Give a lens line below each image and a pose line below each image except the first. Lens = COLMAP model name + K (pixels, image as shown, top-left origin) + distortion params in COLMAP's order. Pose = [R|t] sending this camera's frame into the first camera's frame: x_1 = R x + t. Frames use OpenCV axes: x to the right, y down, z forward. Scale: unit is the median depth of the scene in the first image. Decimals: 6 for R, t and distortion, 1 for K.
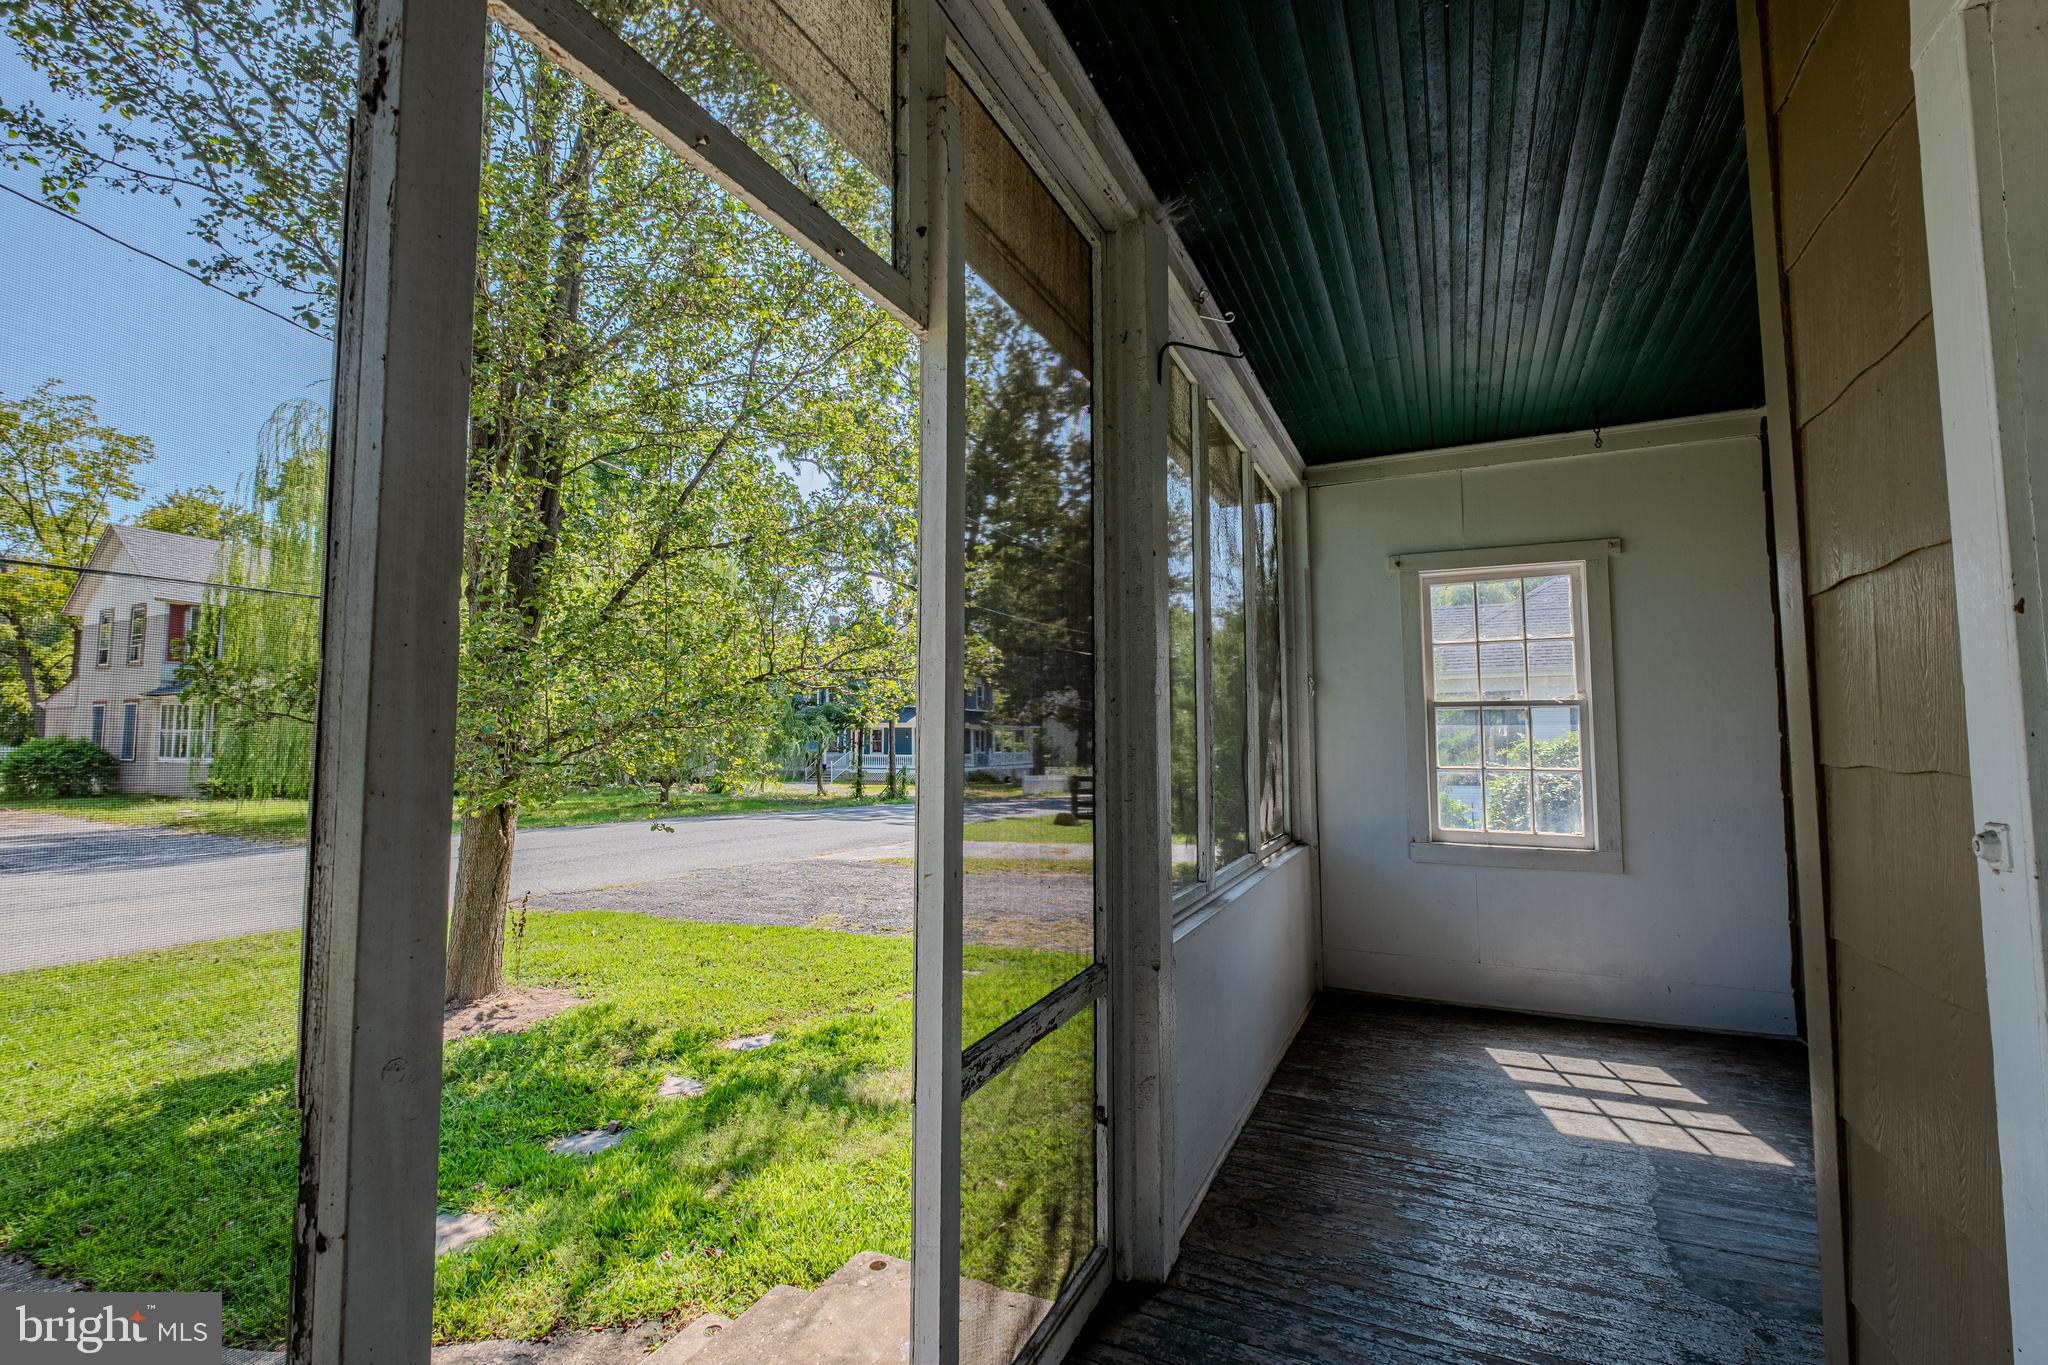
lens RADIAL K [[889.6, 0, 1008.6], [0, 889.6, 683.1], [0, 0, 1]] dist [-0.006977, -0.001155]
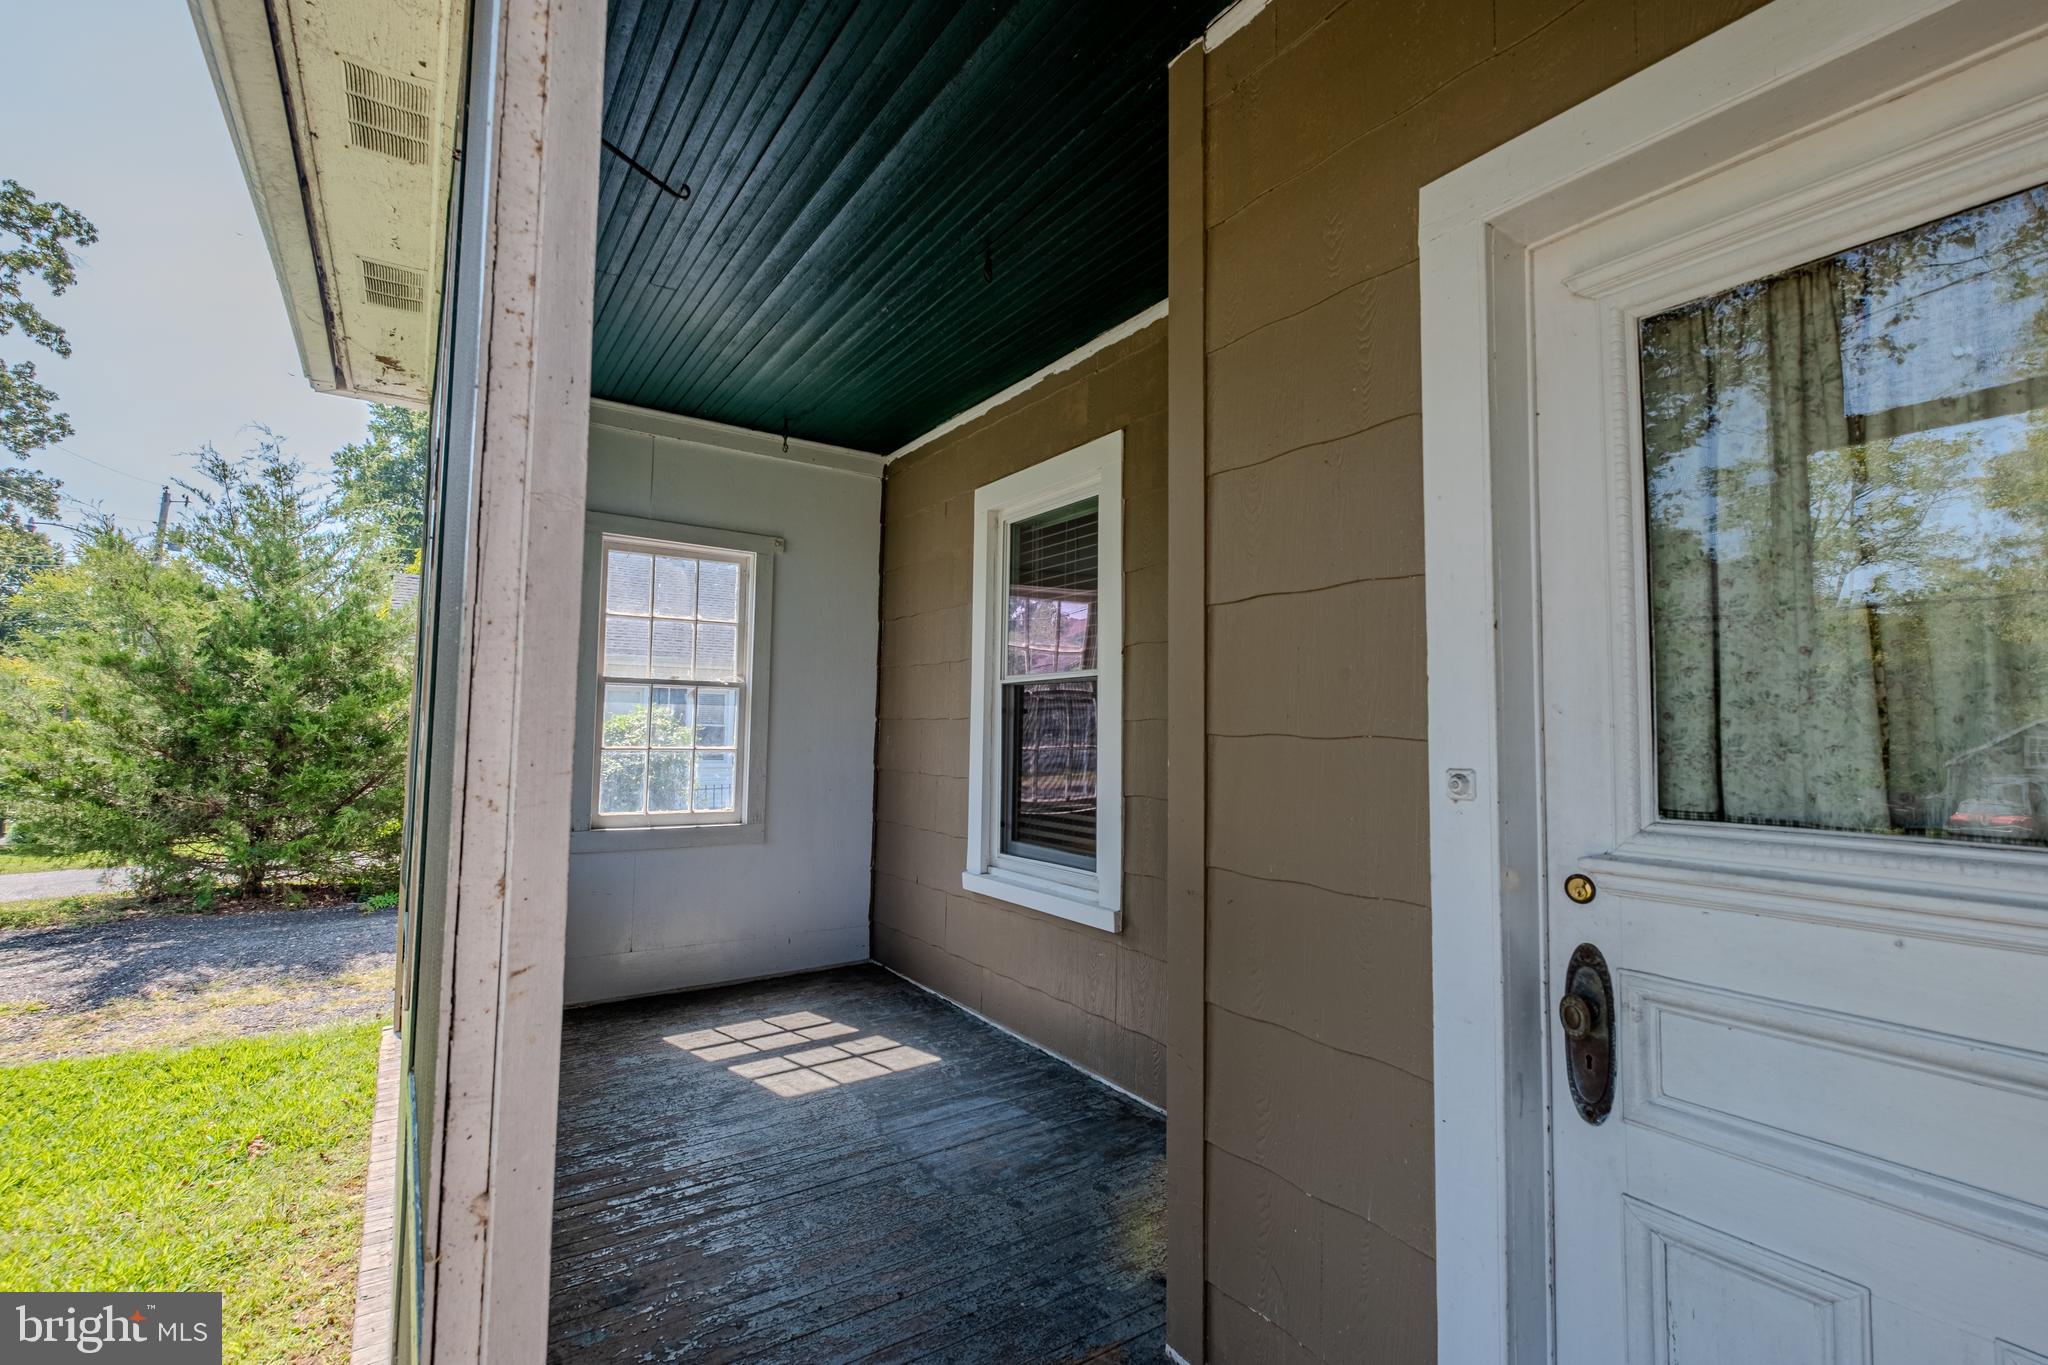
lens RADIAL K [[889.6, 0, 1025.5], [0, 889.6, 676.0], [0, 0, 1]] dist [-0.006977, -0.001155]
pose [[0.496793, 0.060884, 0.865731, -0.133433], [-0.069475, 0.997125, -0.030257, 0.023749], [-0.865084, -0.045115, 0.499595, 0.214371]]
